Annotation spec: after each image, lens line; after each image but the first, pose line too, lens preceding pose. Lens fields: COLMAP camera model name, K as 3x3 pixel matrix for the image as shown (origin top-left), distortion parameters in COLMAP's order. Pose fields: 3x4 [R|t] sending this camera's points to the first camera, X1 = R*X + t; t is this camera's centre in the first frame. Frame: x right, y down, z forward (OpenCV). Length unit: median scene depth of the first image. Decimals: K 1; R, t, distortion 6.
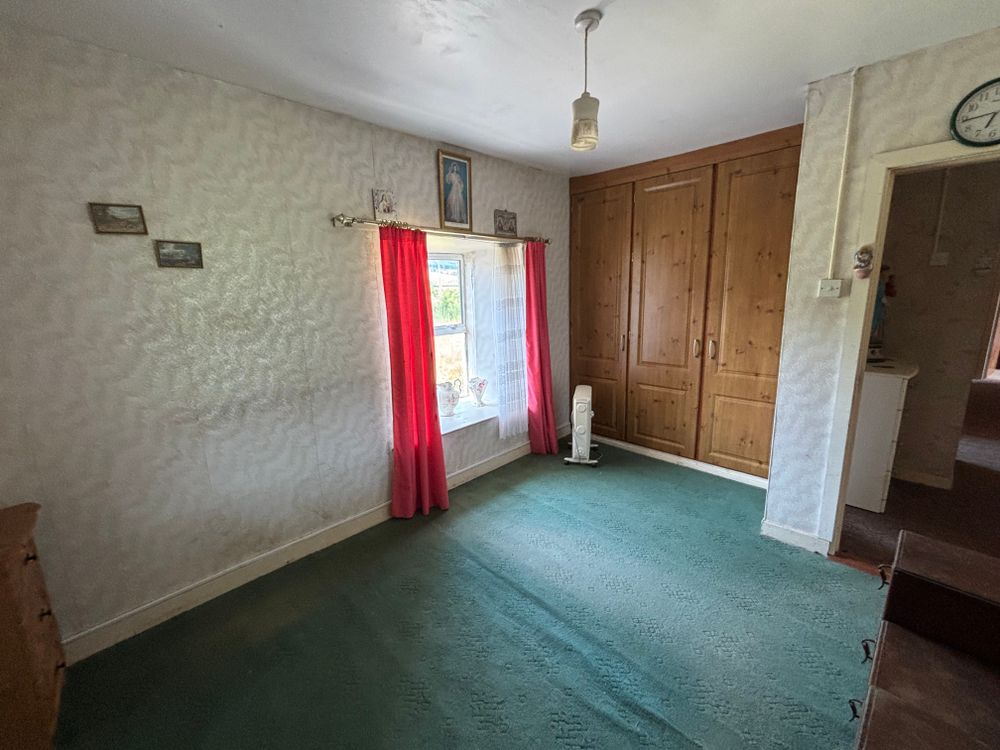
lens RADIAL K [[406.8, 0, 497.7], [0, 406.8, 371.8], [0, 0, 1]] dist [0.001691, -0.000209]
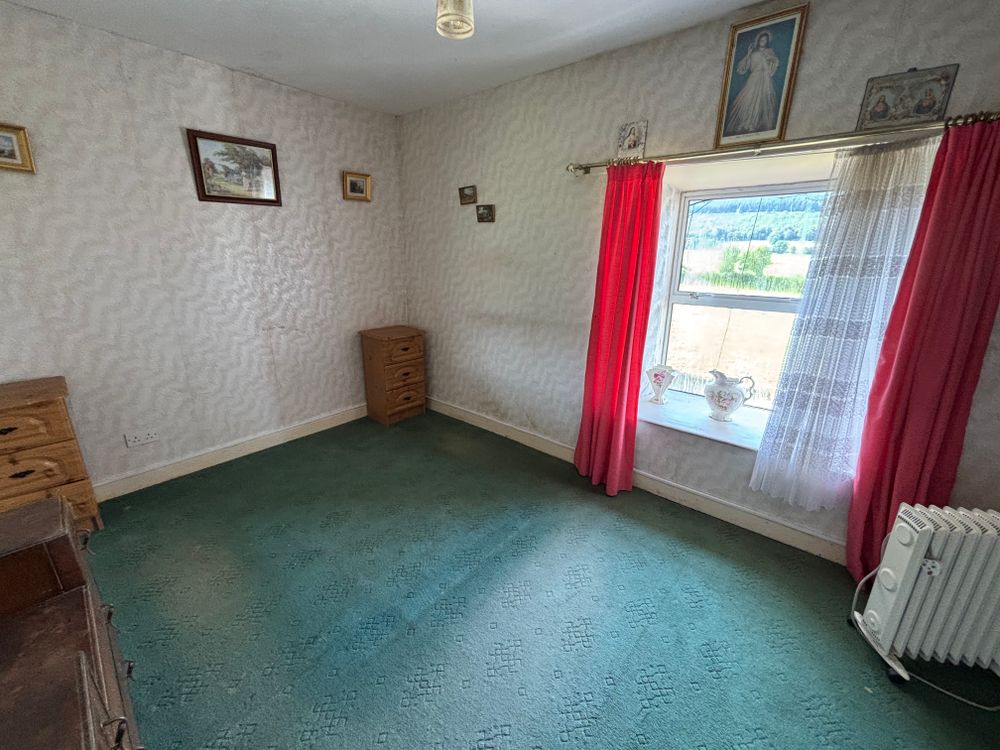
lens RADIAL K [[406.8, 0, 497.9], [0, 406.8, 371.1], [0, 0, 1]] dist [0.001691, -0.000209]
pose [[0.083616, 0.310279, -0.946961, 0.647975], [-0.216467, 0.933253, 0.286673, -0.120881], [0.972703, 0.181016, 0.145200, 0.631870]]
